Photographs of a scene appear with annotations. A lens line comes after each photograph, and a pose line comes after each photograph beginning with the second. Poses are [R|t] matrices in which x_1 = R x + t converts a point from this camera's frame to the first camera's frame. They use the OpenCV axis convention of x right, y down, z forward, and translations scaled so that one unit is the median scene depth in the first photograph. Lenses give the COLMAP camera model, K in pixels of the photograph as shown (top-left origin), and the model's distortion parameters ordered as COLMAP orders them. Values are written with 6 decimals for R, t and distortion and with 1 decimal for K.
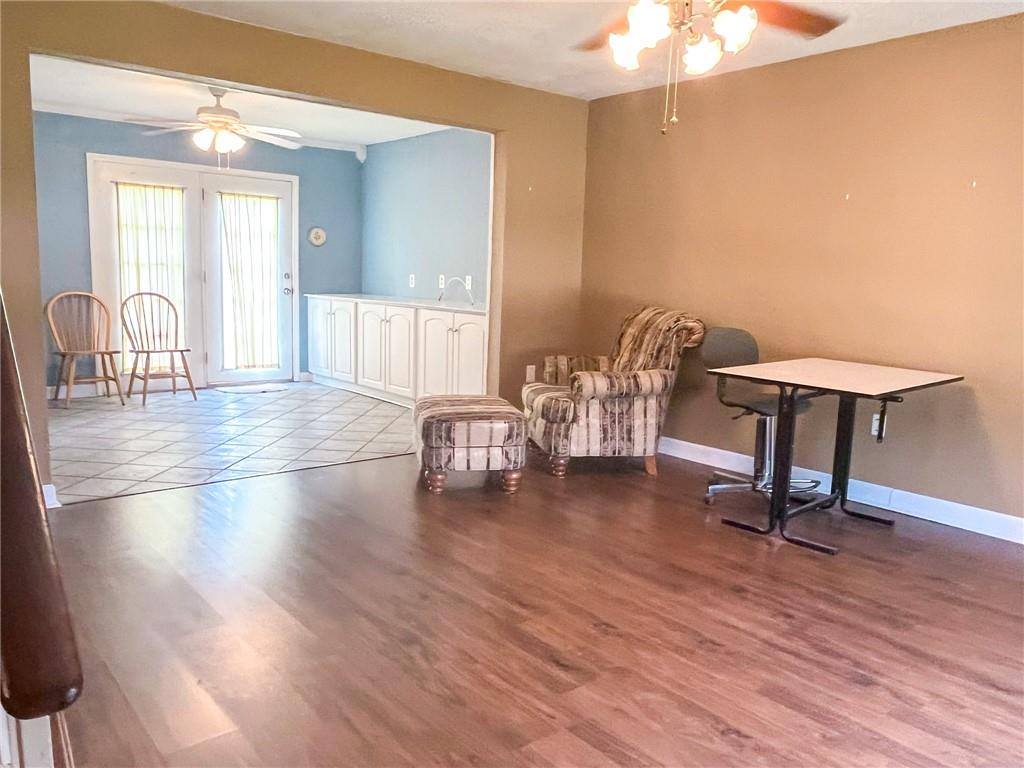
lens RADIAL K [[779.3, 0, 507.9], [0, 779.3, 384.1], [0, 0, 1]] dist [0.002433, -0.012444]
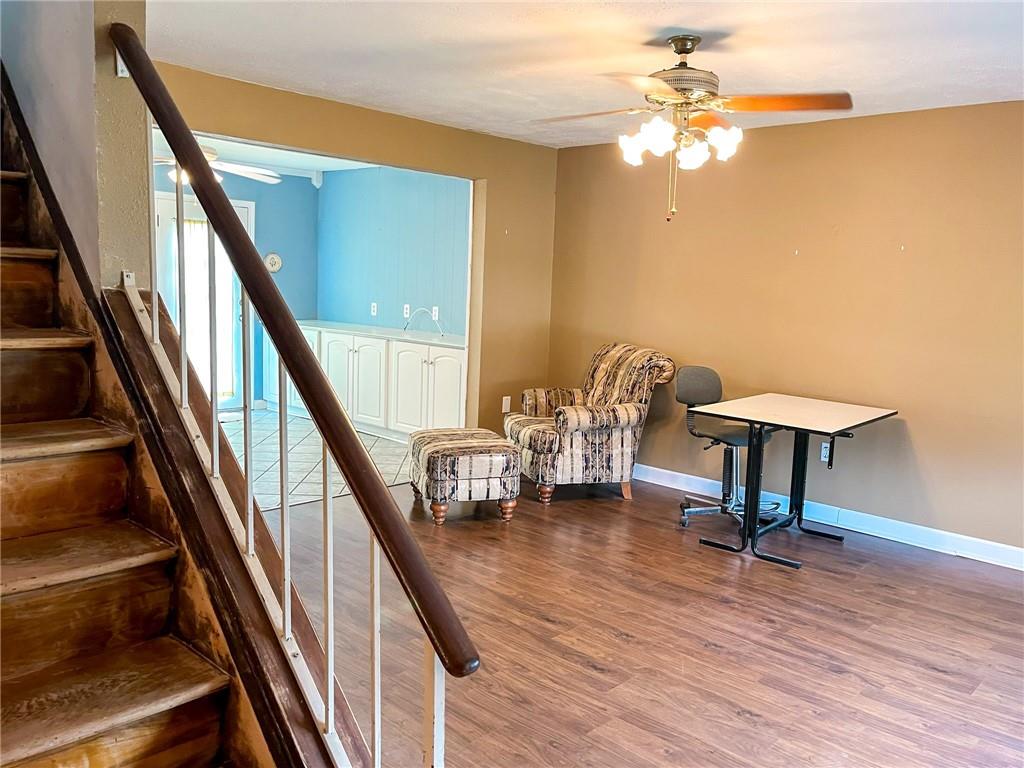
lens RADIAL K [[821.1, 0, 512.7], [0, 821.1, 383.3], [0, 0, 1]] dist [0.023113, -0.031933]
pose [[0.993562, -0.009216, 0.112911, -0.124444], [0.010324, 0.999904, -0.009228, -0.044147], [-0.112815, 0.010335, 0.993562, -0.158184]]
